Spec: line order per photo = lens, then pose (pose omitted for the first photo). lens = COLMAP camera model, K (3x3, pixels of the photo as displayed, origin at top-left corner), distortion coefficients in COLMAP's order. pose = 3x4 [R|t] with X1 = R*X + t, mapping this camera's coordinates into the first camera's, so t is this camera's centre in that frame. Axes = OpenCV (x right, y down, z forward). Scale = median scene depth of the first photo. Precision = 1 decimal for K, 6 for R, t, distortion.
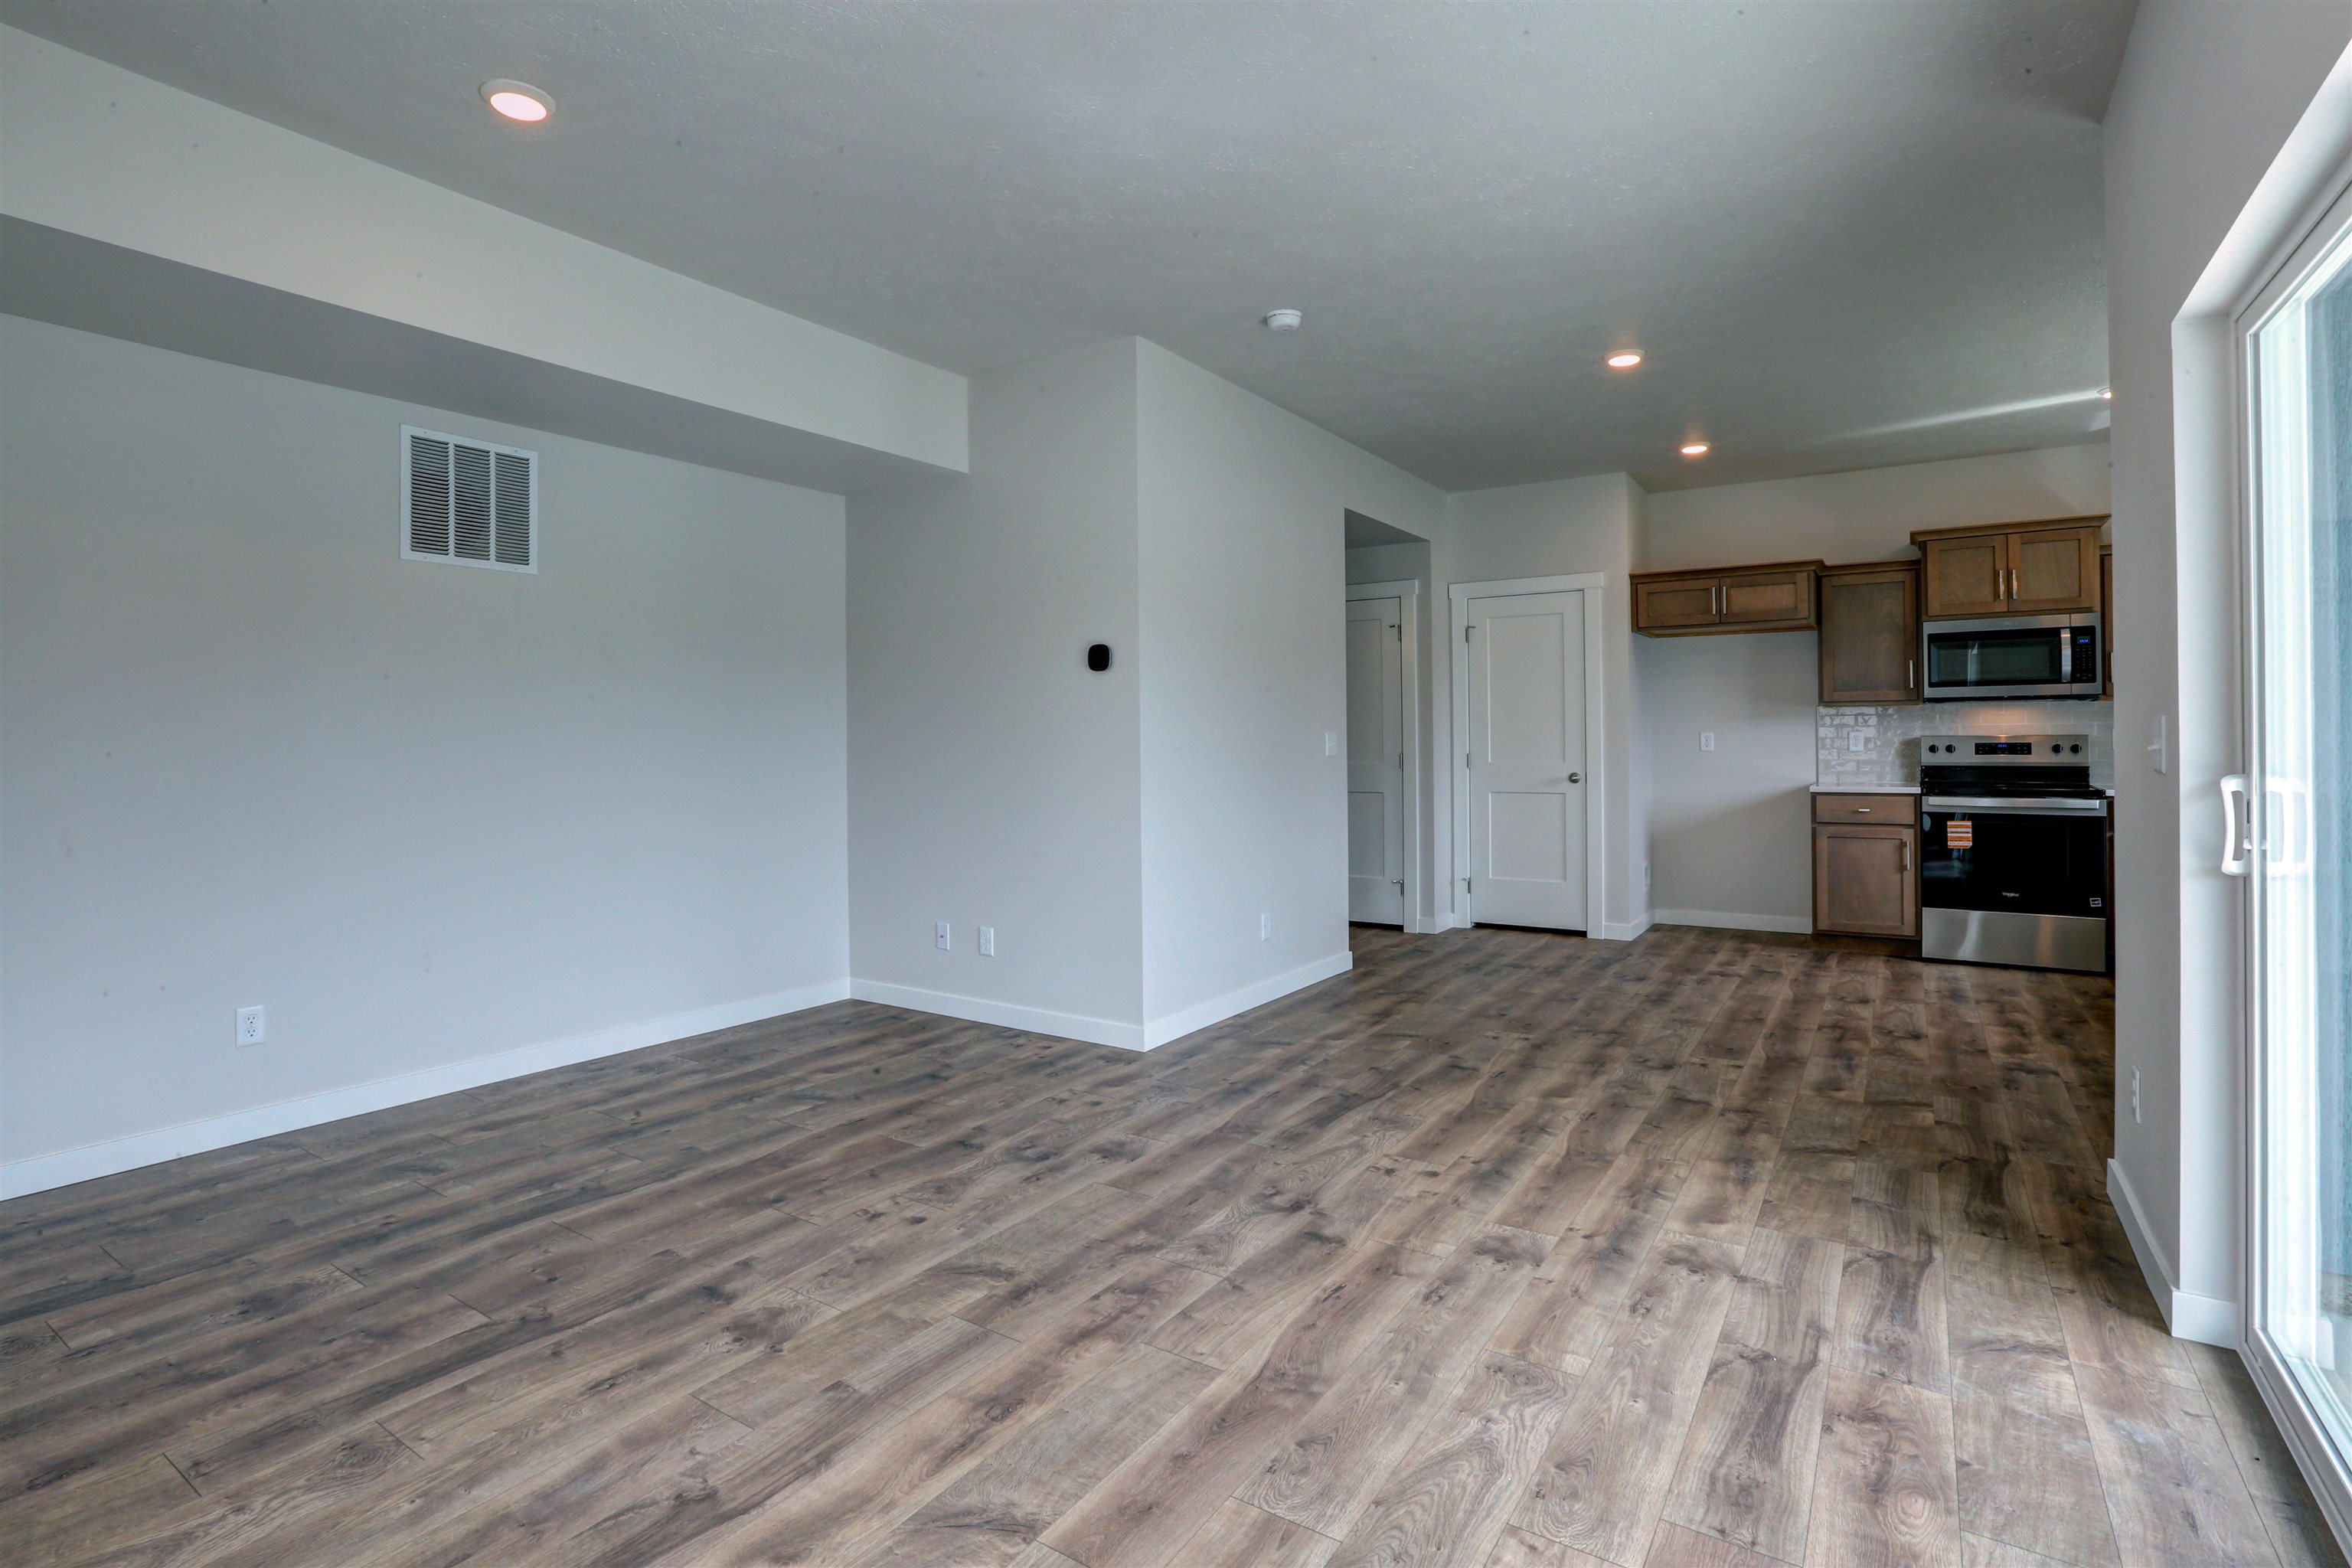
lens RADIAL K [[1123.8, 0, 1169.0], [0, 1123.8, 735.4], [0, 0, 1]] dist [-0.062667, 0.026885]
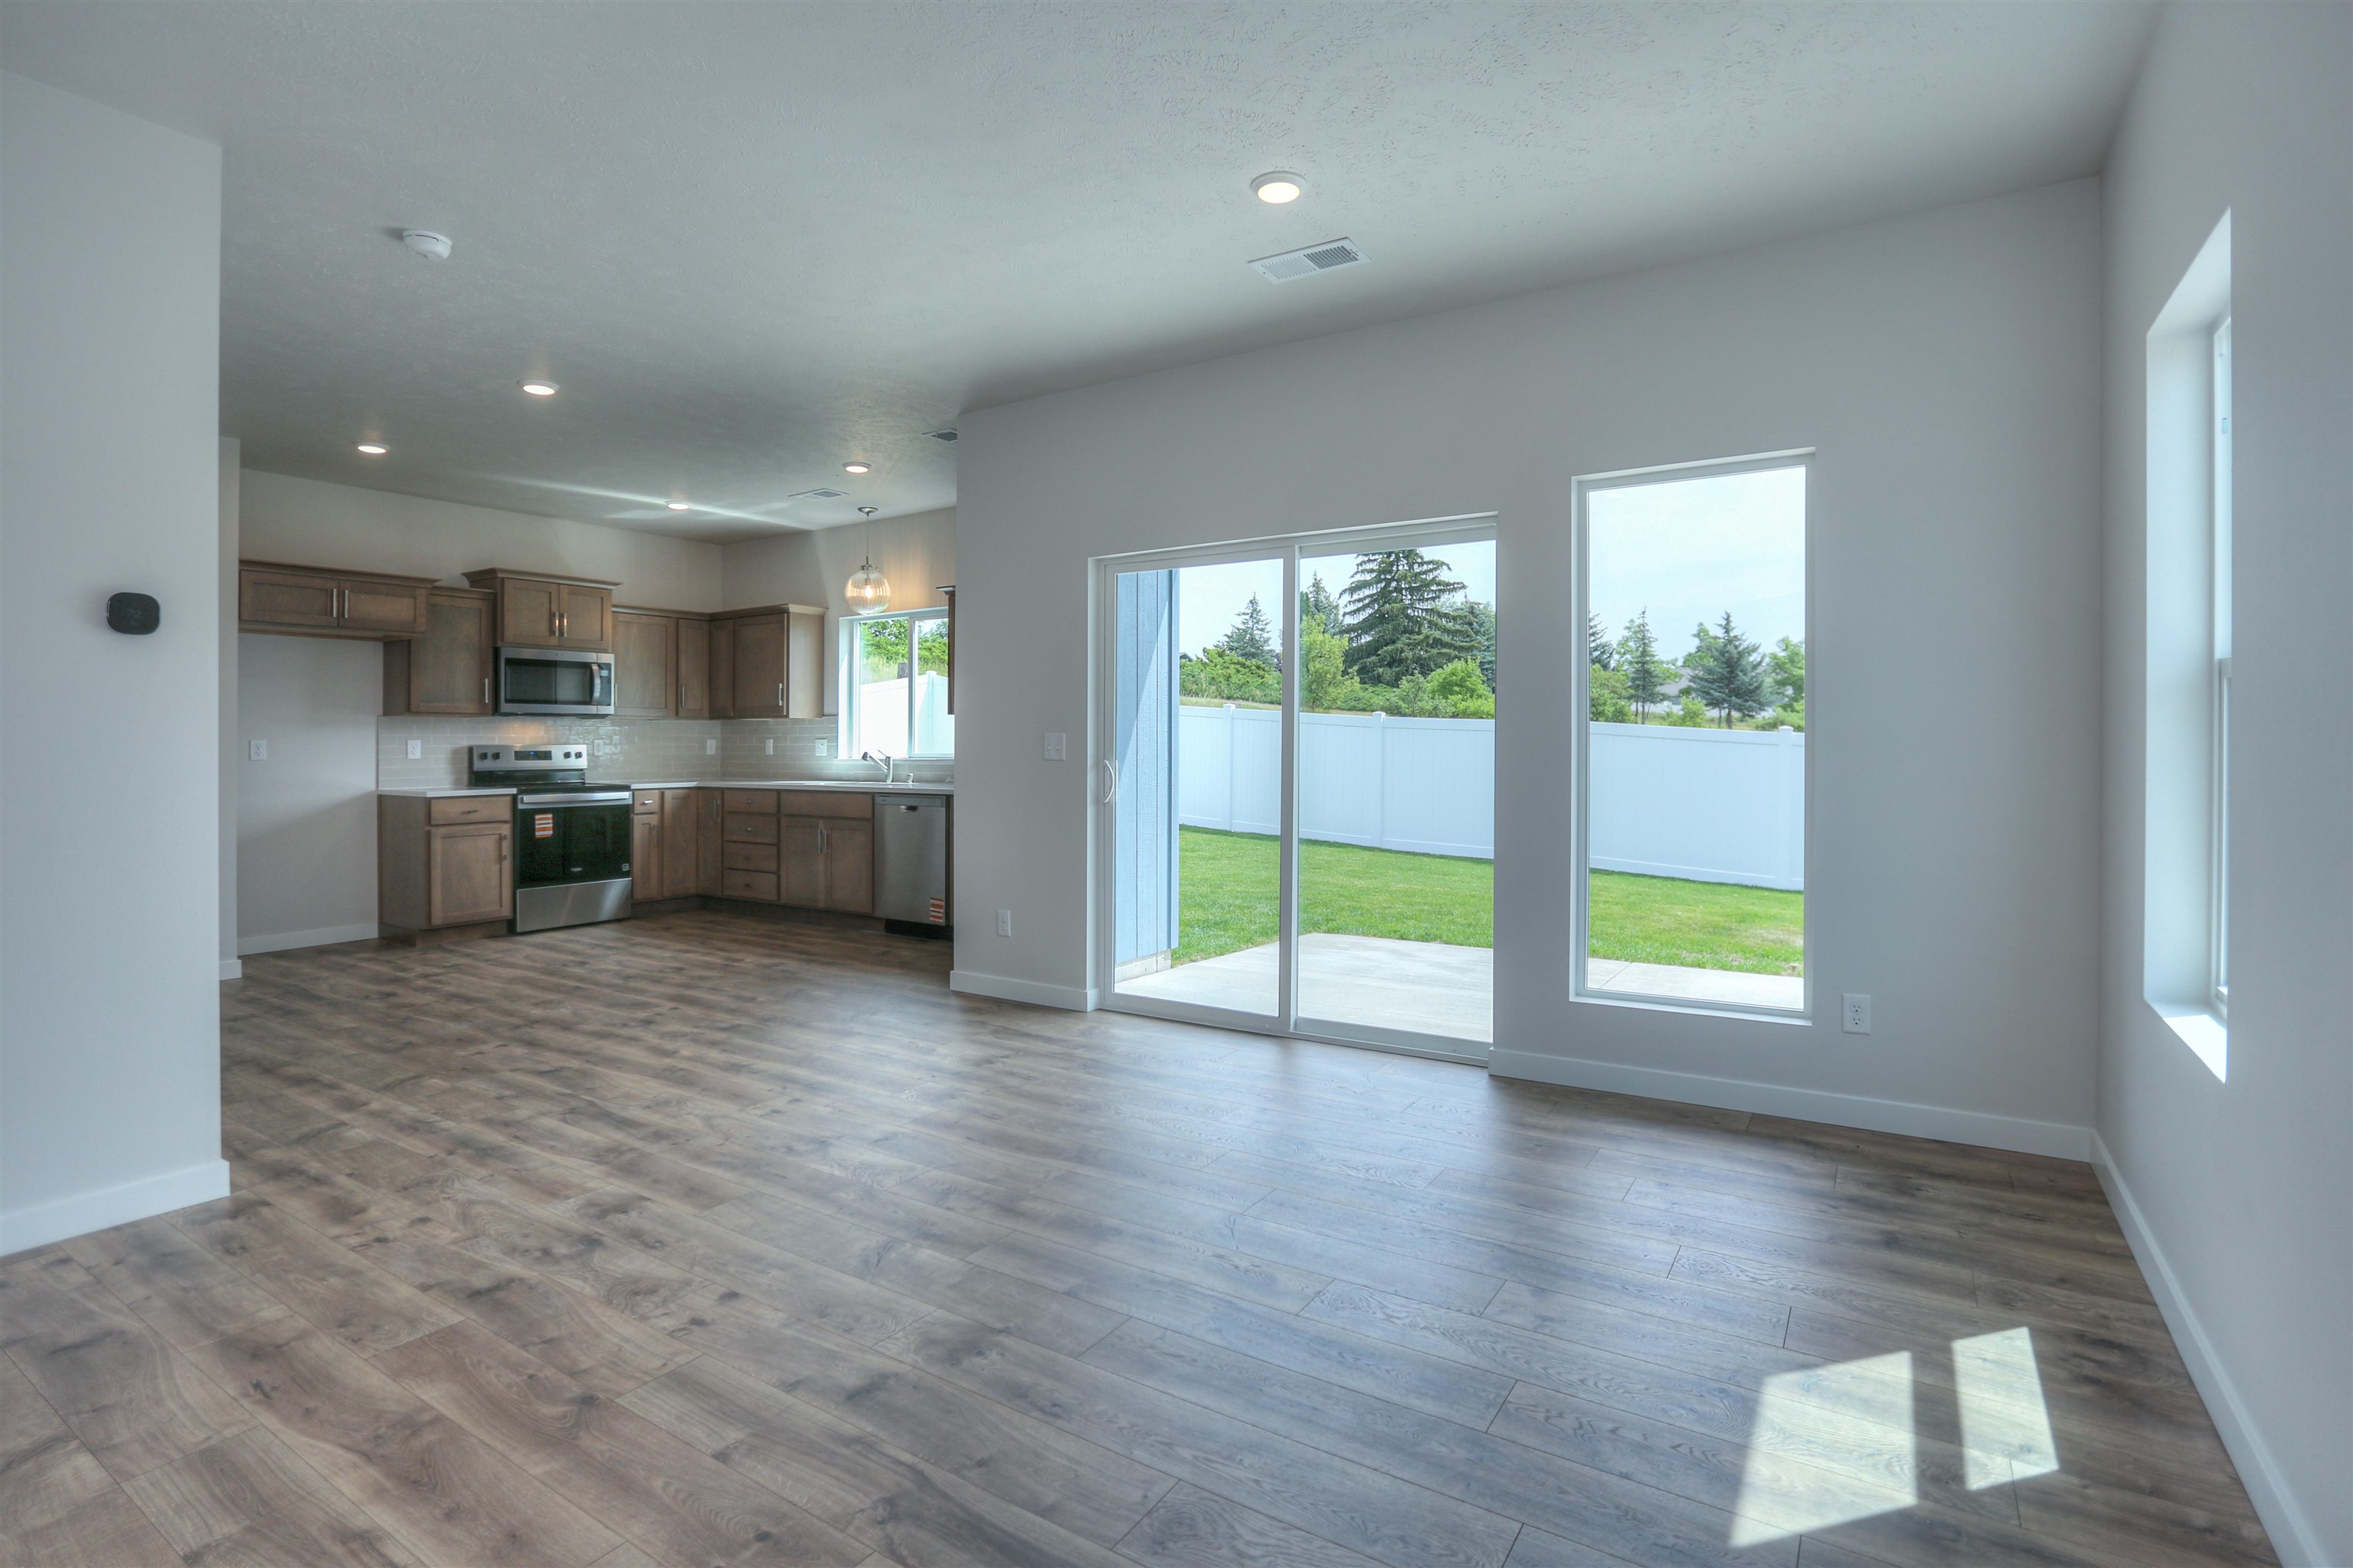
lens RADIAL K [[1124.3, 0, 1169.5], [0, 1124.3, 735.4], [0, 0, 1]] dist [-0.062667, 0.026885]
pose [[-0.009007, 0.013250, 0.999872, -0.963454], [-0.001255, 0.999911, -0.013262, 0.010121], [-0.999959, -0.001375, -0.008989, 0.586516]]
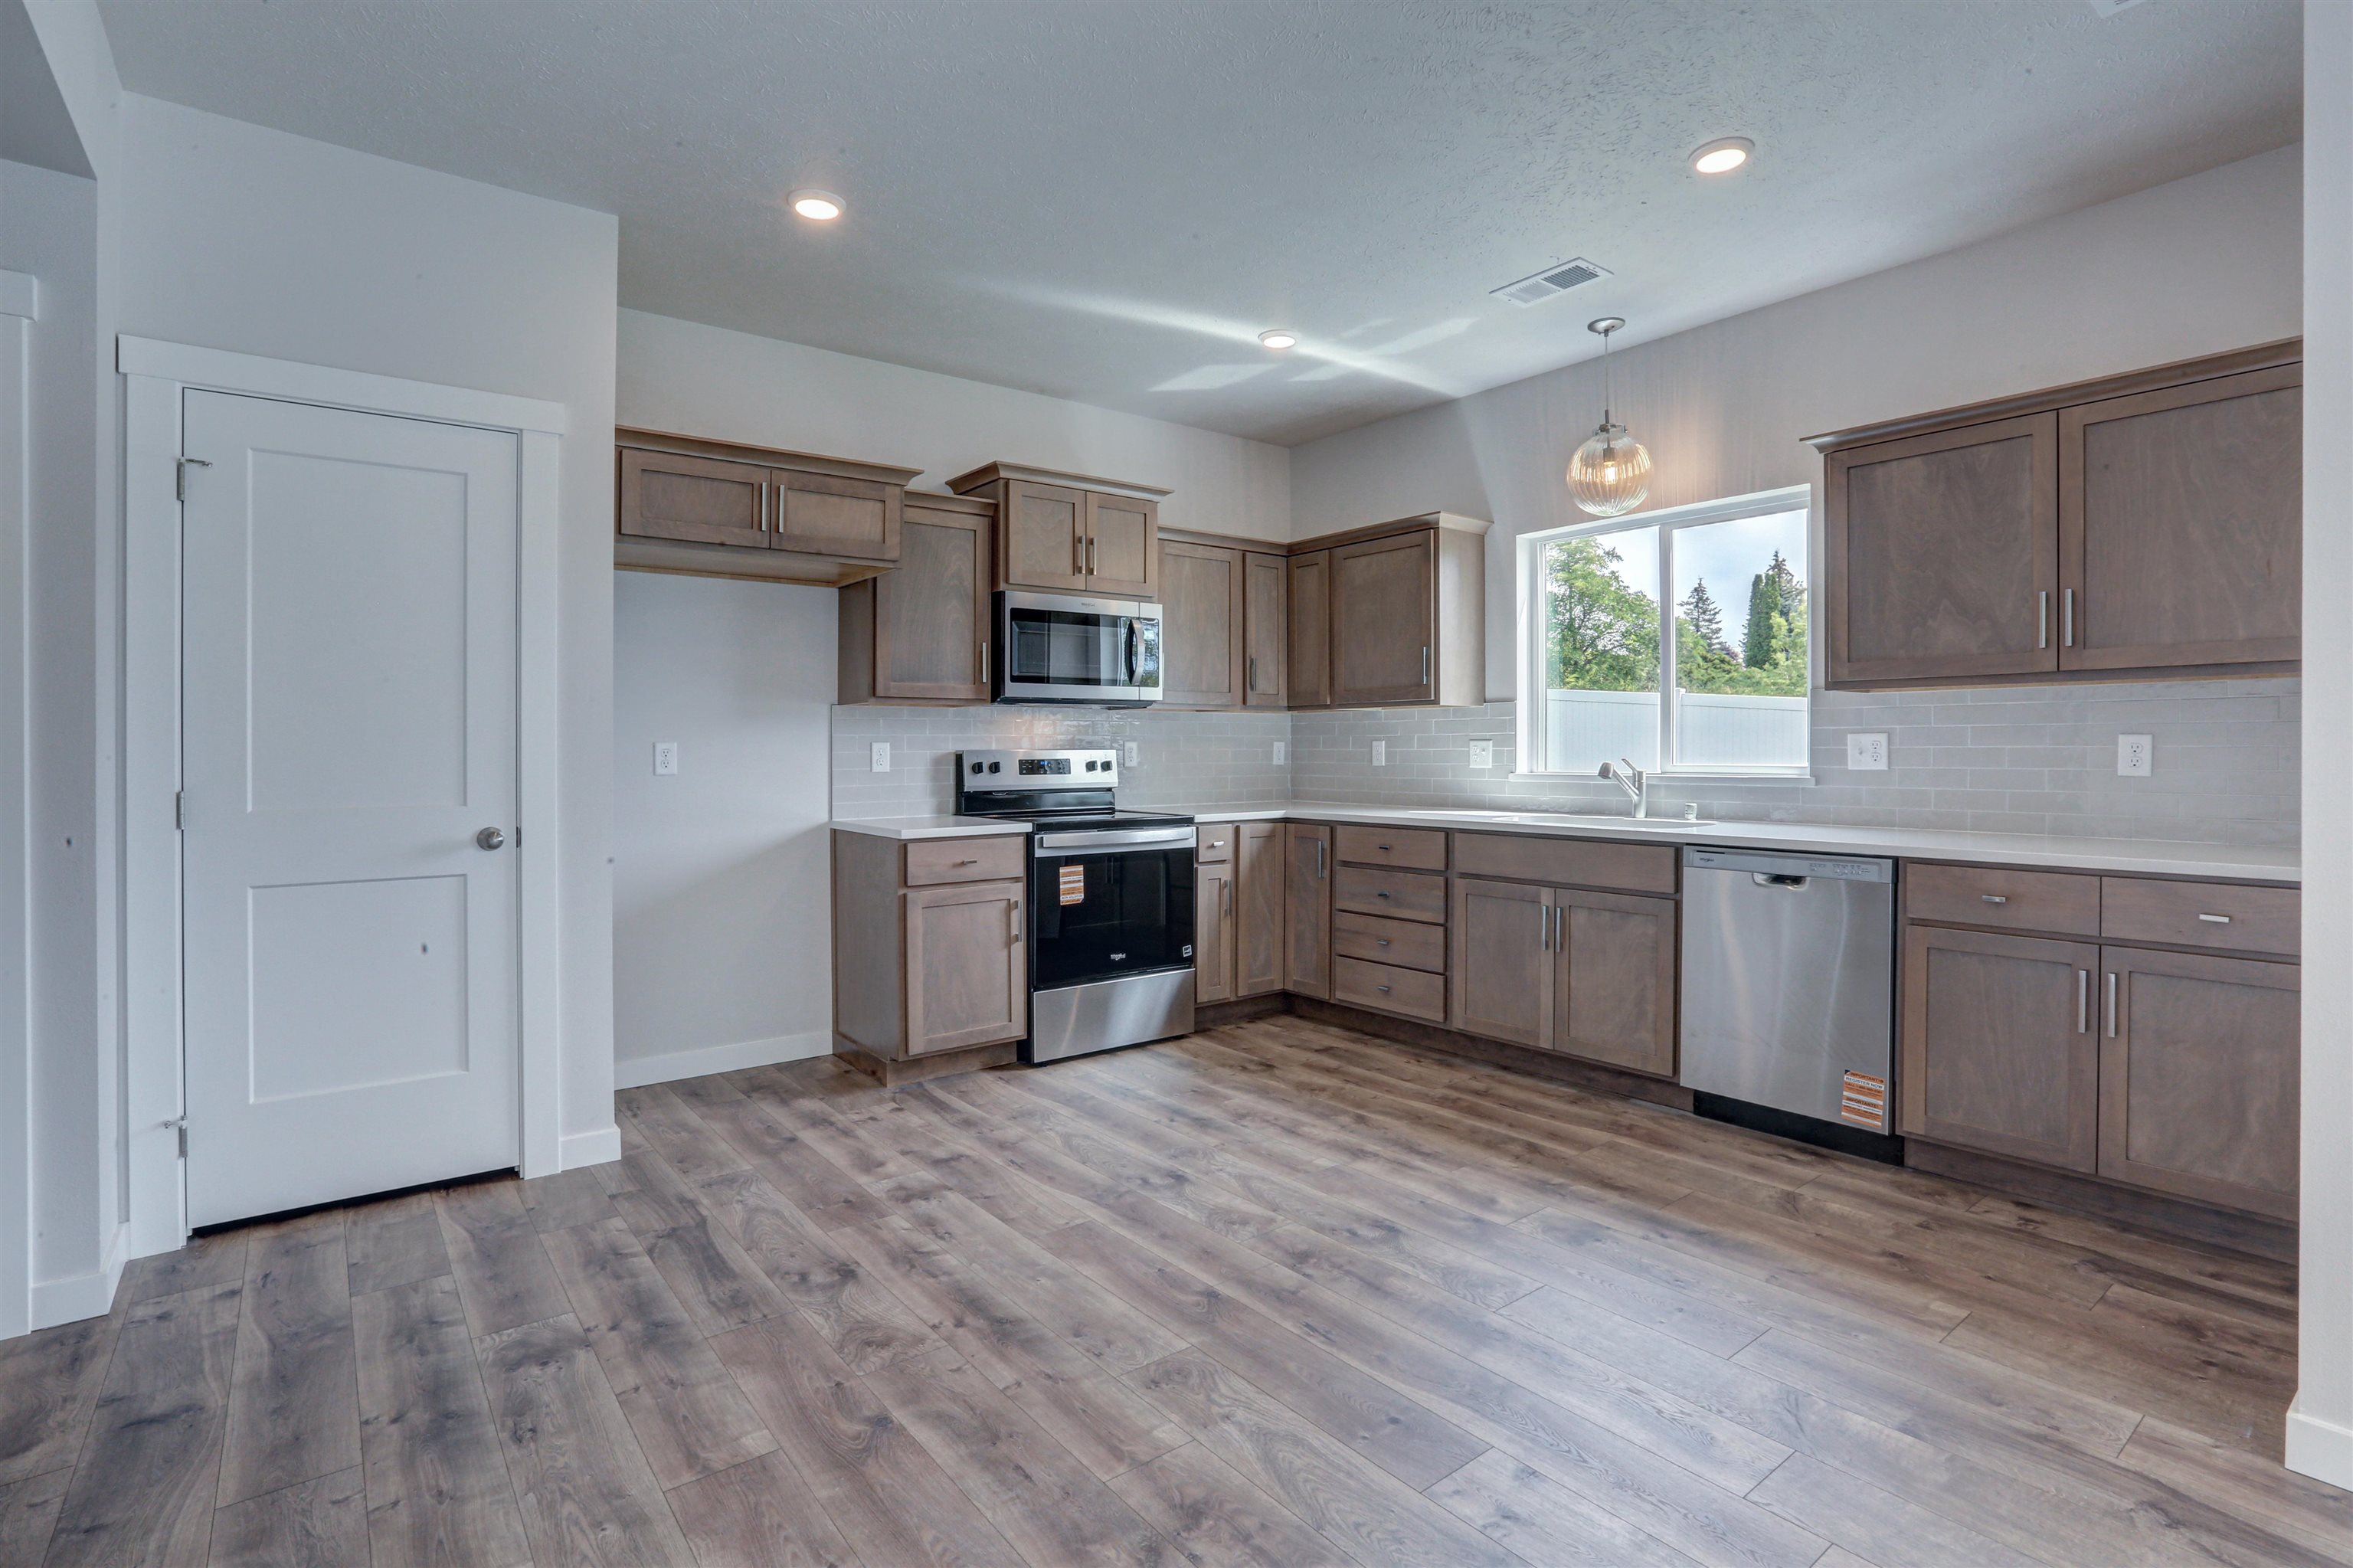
lens RADIAL K [[1124.3, 0, 1169.5], [0, 1124.3, 735.4], [0, 0, 1]] dist [-0.062667, 0.026885]
pose [[0.327863, 0.016853, 0.944575, 0.062236], [-0.004080, 0.999857, -0.016423, 0.004973], [-0.944716, 0.001531, 0.327885, 1.292757]]
